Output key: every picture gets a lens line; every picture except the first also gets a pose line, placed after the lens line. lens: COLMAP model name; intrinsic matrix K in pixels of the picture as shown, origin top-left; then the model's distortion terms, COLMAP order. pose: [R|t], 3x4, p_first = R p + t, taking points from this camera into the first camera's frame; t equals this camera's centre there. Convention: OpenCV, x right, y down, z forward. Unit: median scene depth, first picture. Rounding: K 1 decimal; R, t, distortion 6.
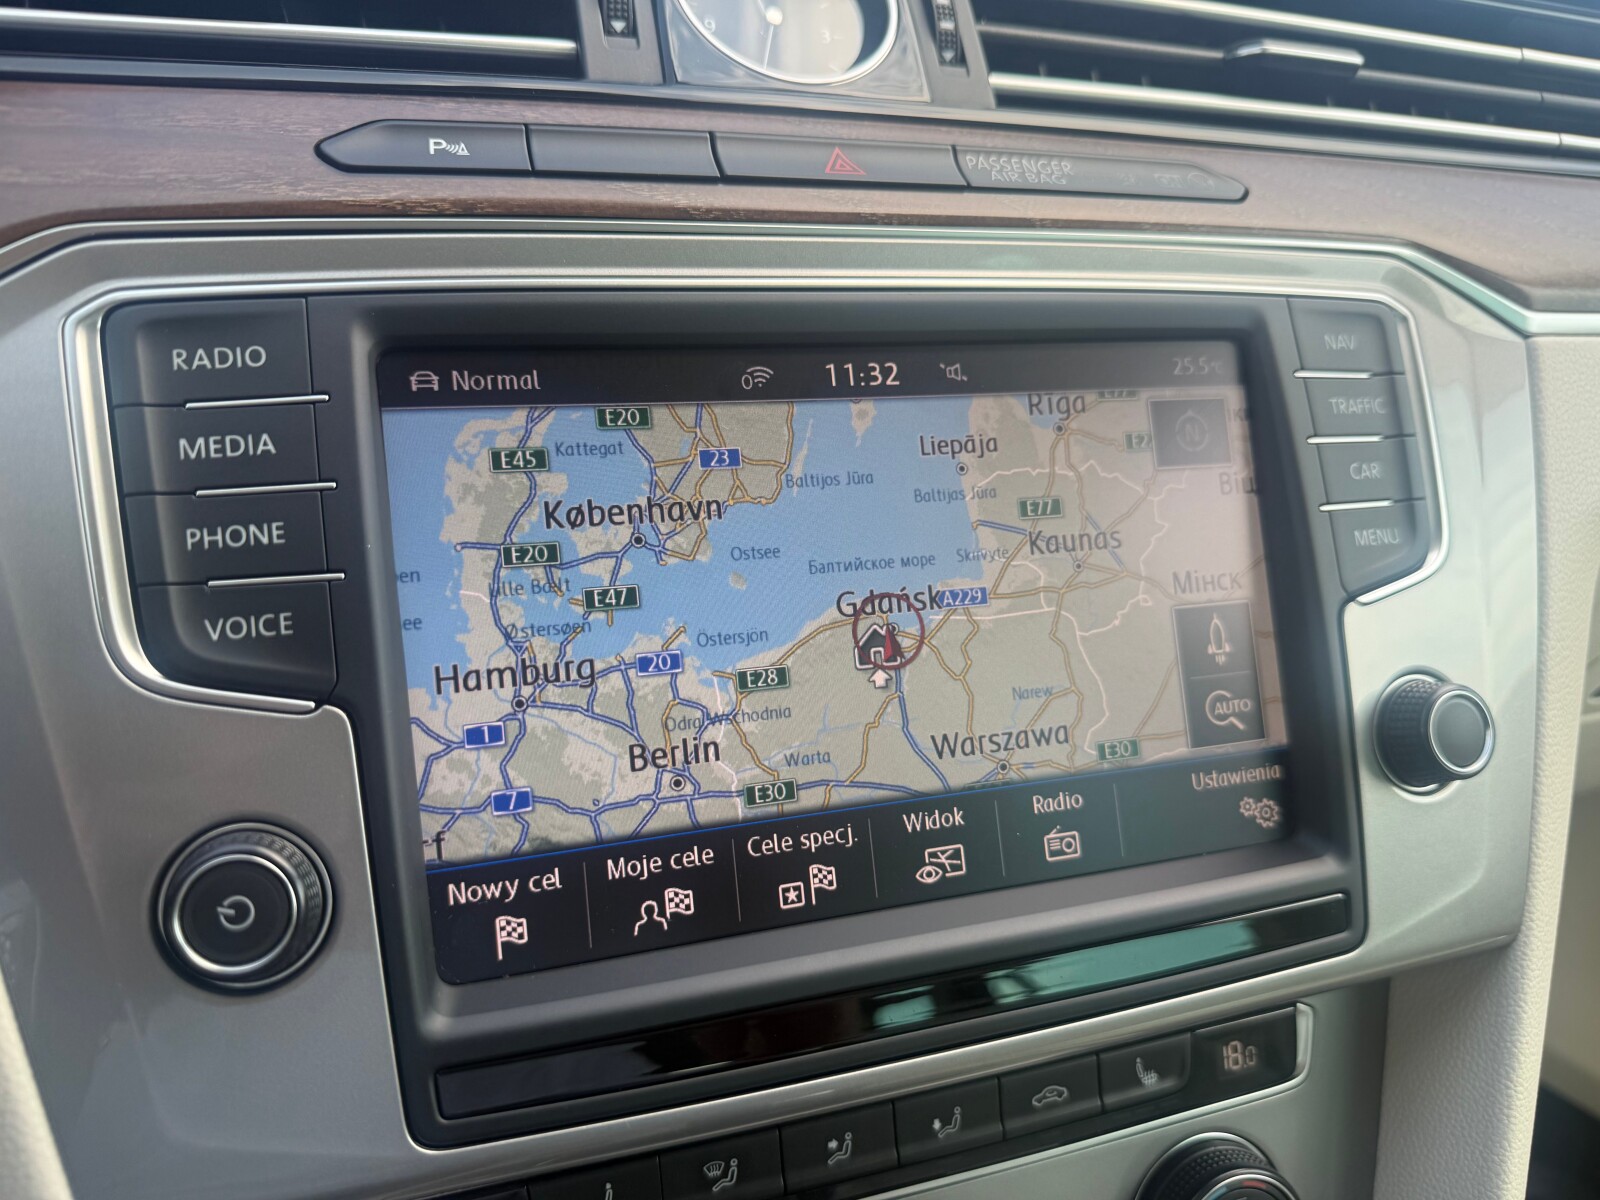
lens RADIAL K [[1194.3, 0, 813.1], [0, 1194.3, 602.6], [0, 0, 1]] dist [-0.047658, 0.030641]
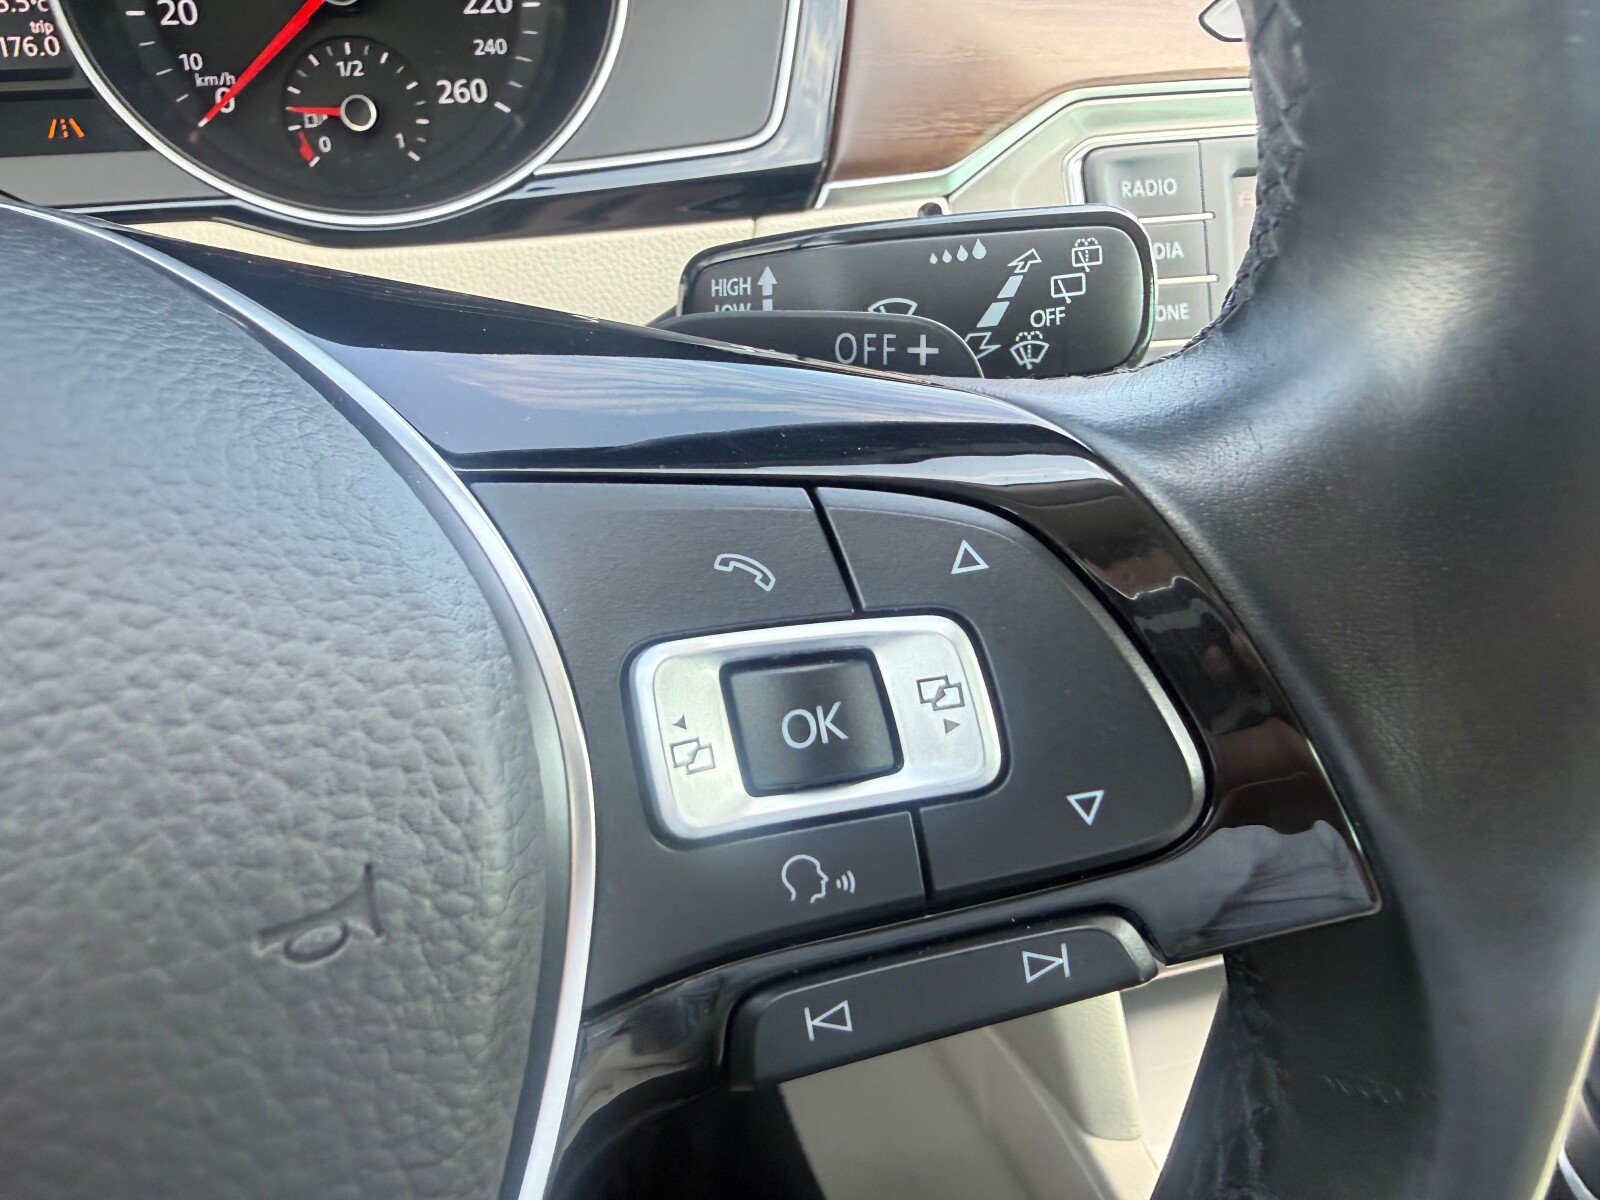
lens RADIAL K [[1214.1, 0, 706.9], [0, 1214.1, 600.3], [0, 0, 1]] dist [0.003939, 0.034401]
pose [[0.997902, 0.043891, -0.047604, -0.753364], [-0.030112, 0.965433, 0.258905, -0.067422], [0.057322, -0.256929, 0.964729, -0.503420]]
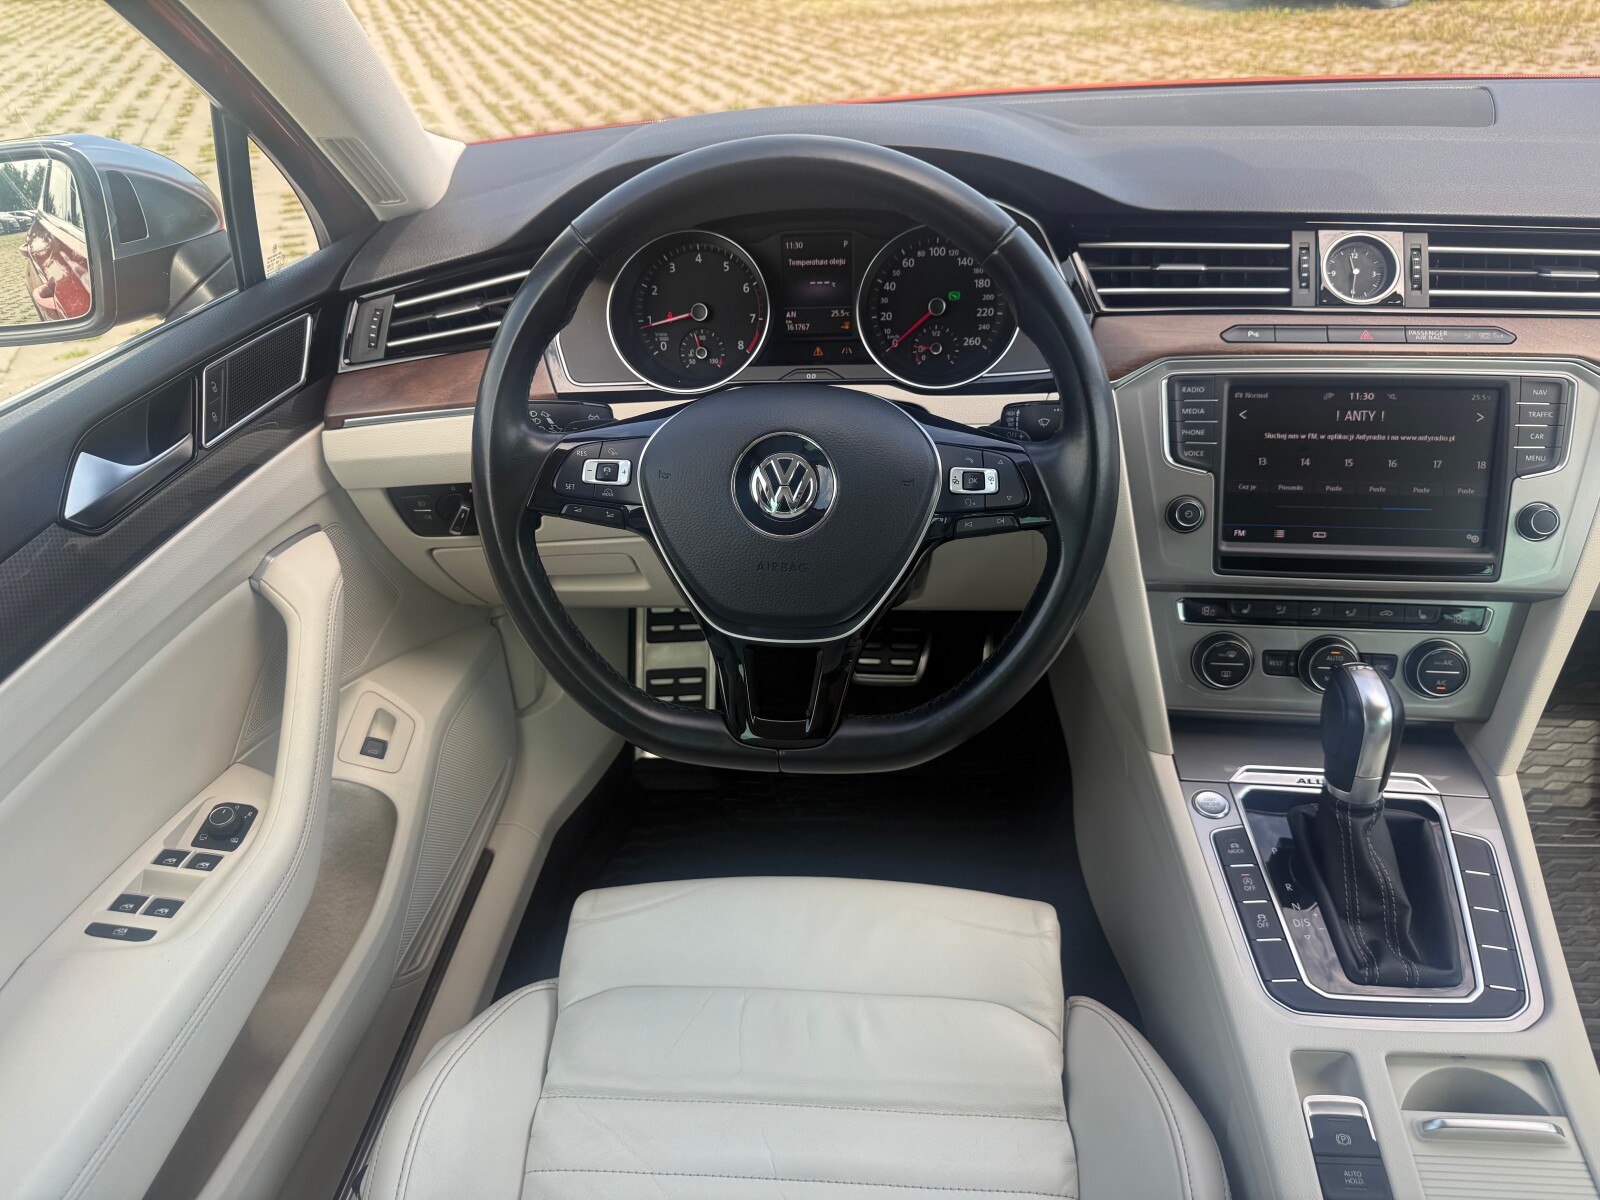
lens RADIAL K [[1147.2, 0, 788.0], [0, 1147.2, 595.8], [0, 0, 1]] dist [0.012177, -0.030991]
pose [[0.888912, 0.165935, -0.426968, 0.077119], [-0.082876, 0.974959, 0.206364, -0.169016], [0.450519, -0.148054, 0.880405, -2.725813]]
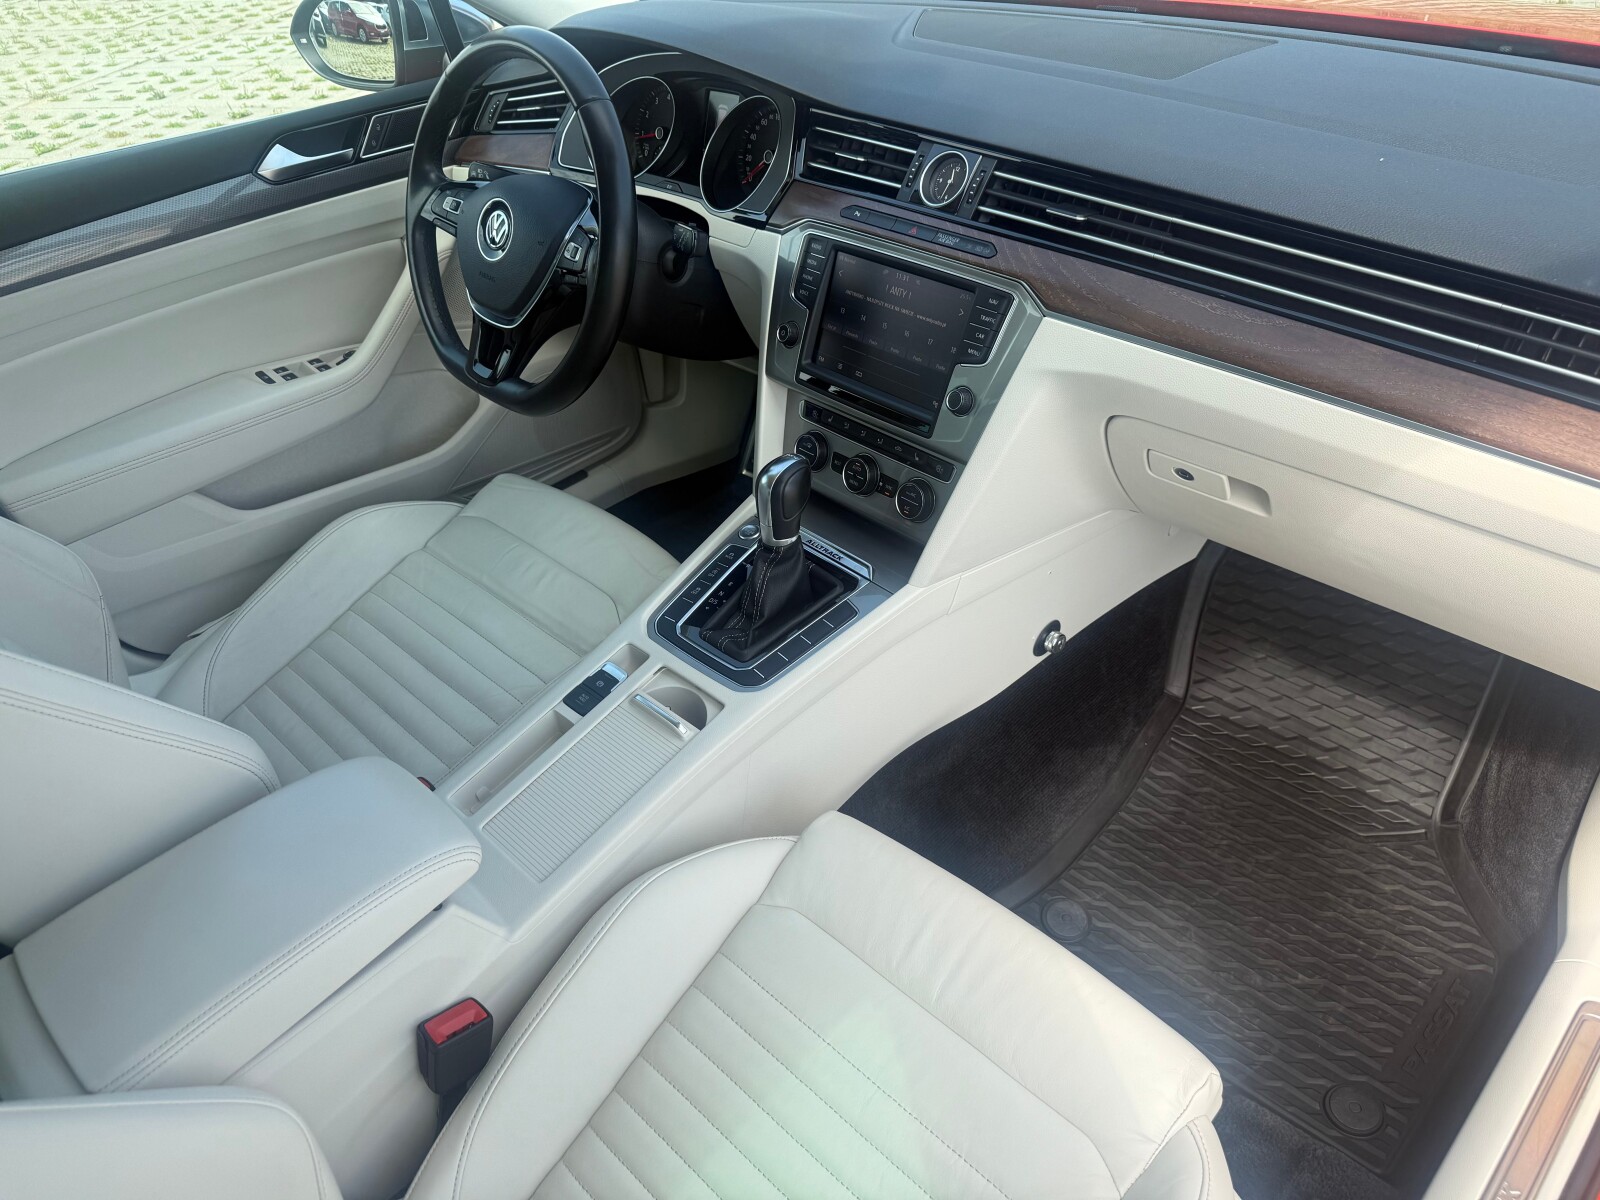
lens RADIAL K [[1132.6, 0, 788.9], [0, 1132.6, 602.1], [0, 0, 1]] dist [0.147403, -0.232241]
pose [[0.379562, 0.499514, -0.778729, 3.873039], [-0.228393, 0.866257, 0.444337, -0.948946], [0.896532, 0.009203, 0.442884, -1.352577]]
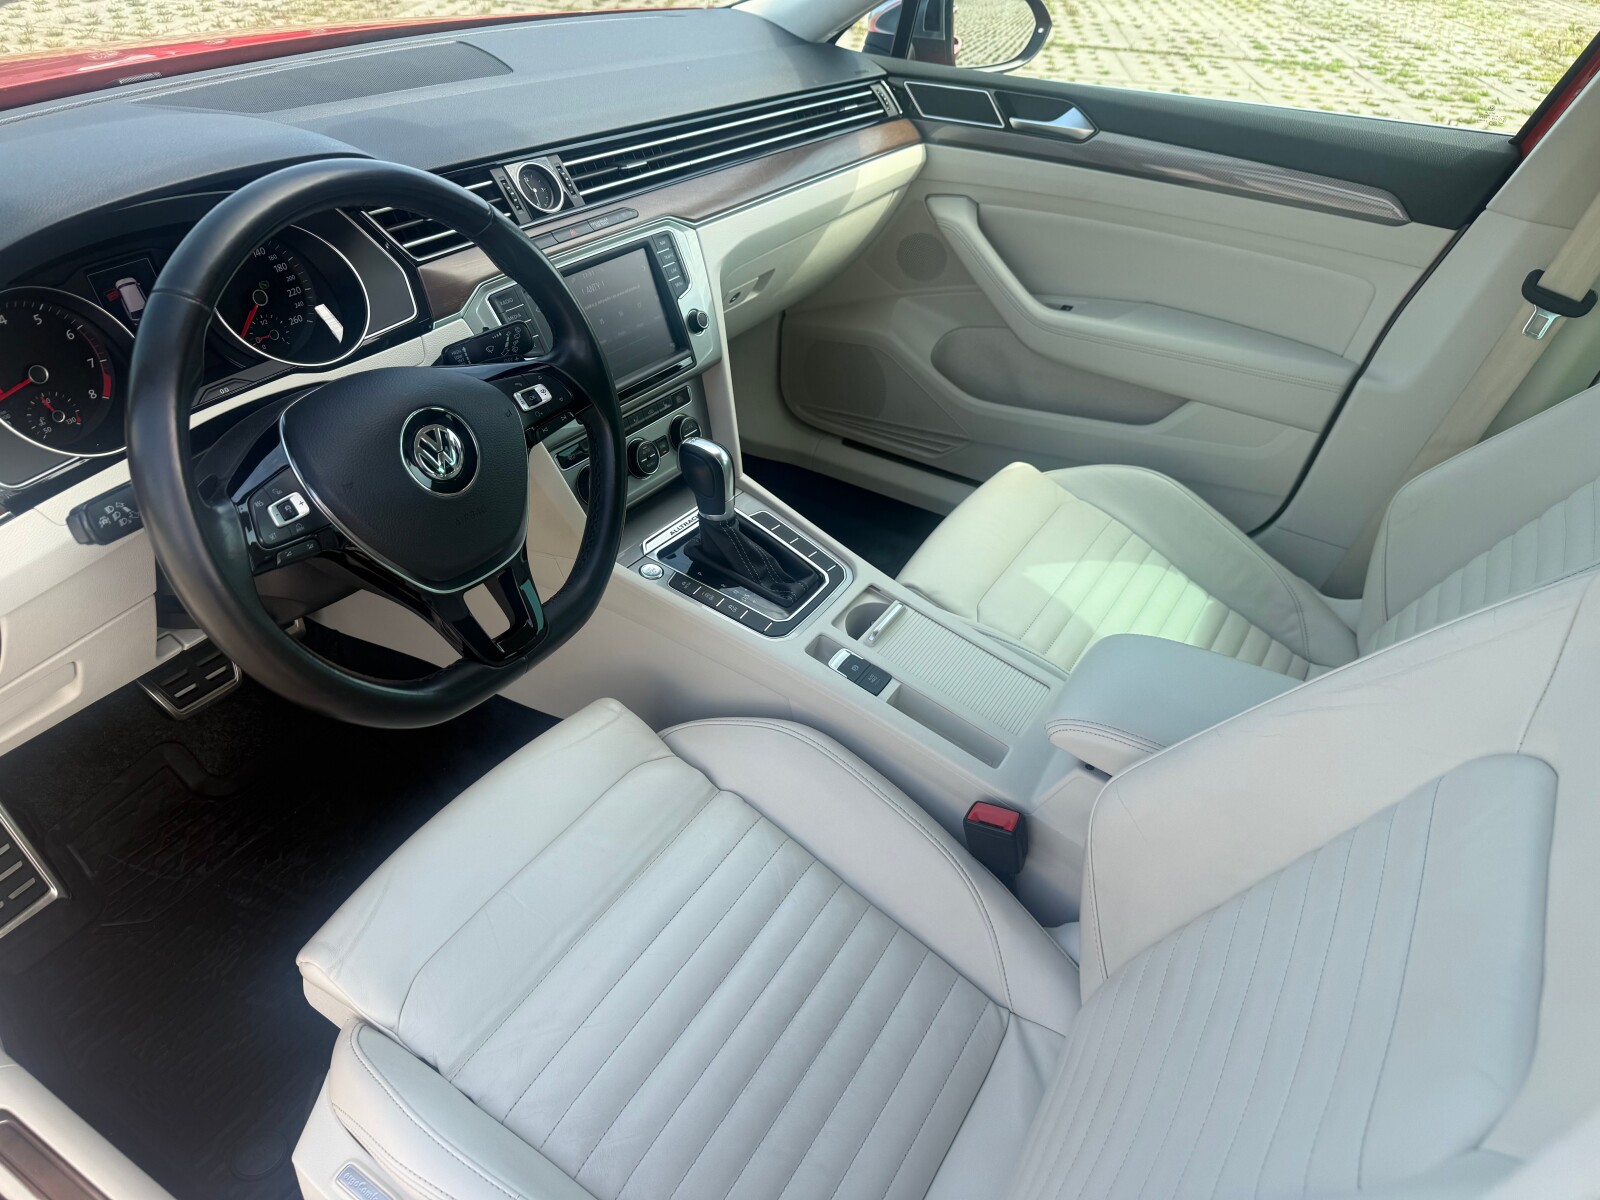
lens RADIAL K [[1132.6, 0, 788.9], [0, 1132.6, 602.1], [0, 0, 1]] dist [0.147403, -0.232241]
pose [[0.802826, -0.348897, 0.483469, -2.039449], [0.198582, 0.921075, 0.334940, -0.359677], [-0.562171, -0.172890, 0.808748, -3.543735]]
